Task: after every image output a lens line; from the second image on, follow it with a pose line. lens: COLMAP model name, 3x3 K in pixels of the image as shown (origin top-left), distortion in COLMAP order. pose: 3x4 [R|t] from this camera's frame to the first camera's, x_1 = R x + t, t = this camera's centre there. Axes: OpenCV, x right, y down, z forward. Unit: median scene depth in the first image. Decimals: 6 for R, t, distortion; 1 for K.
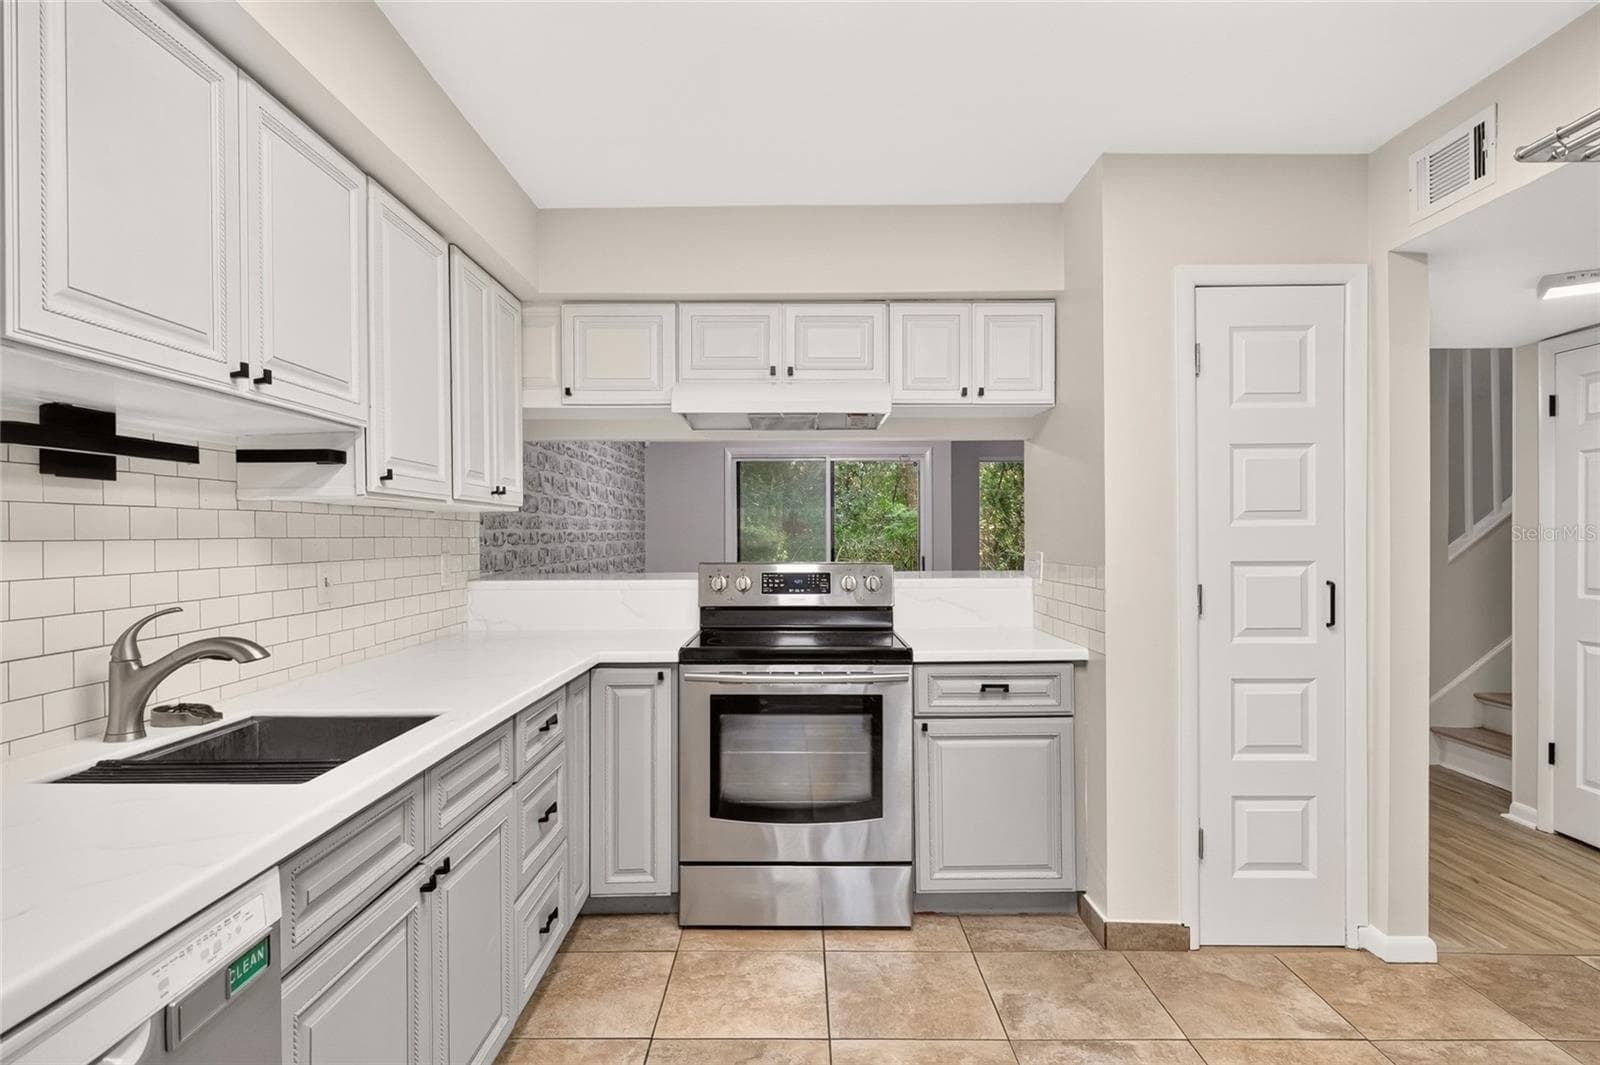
lens RADIAL K [[817.0, 0, 800.0], [0, 817.0, 532.5], [0, 0, 1]] dist [-0.000275, 0.000138]
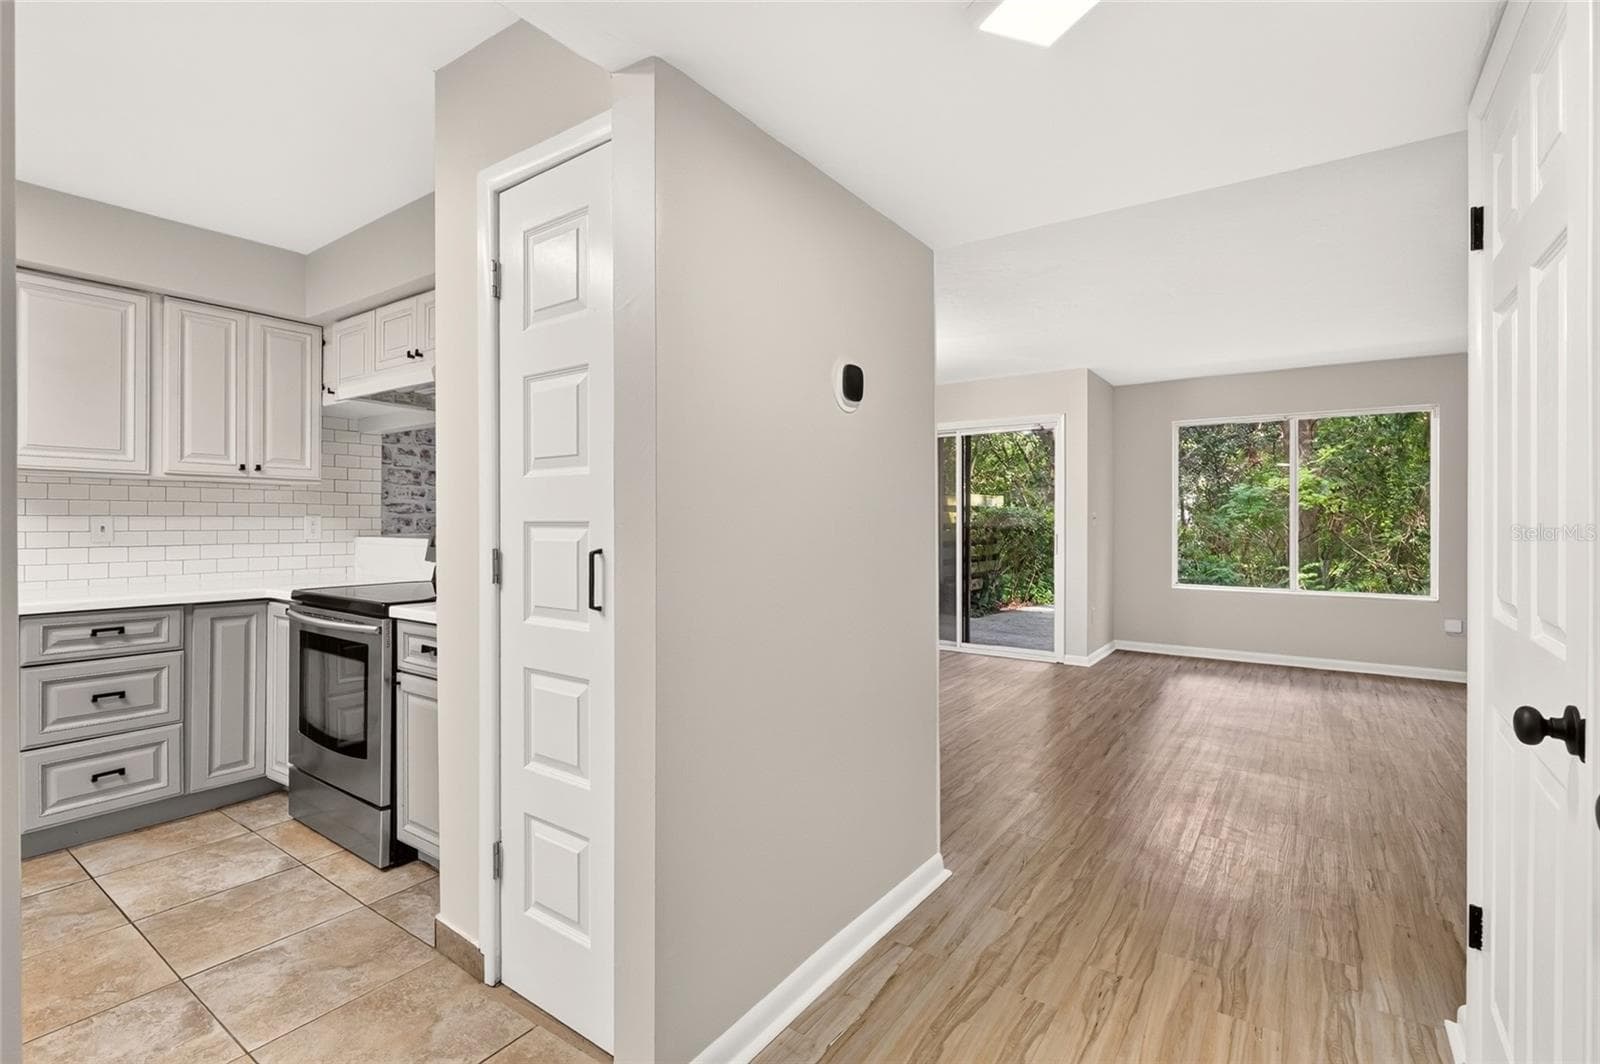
lens RADIAL K [[722.5, 0, 799.1], [0, 722.5, 521.2], [0, 0, 1]] dist [0.026840, 0.000074]
pose [[0.809599, 0.005286, -0.586960, 1.263435], [-0.008516, 0.999960, -0.002741, 0.037351], [0.586922, 0.007218, 0.809611, 0.615724]]
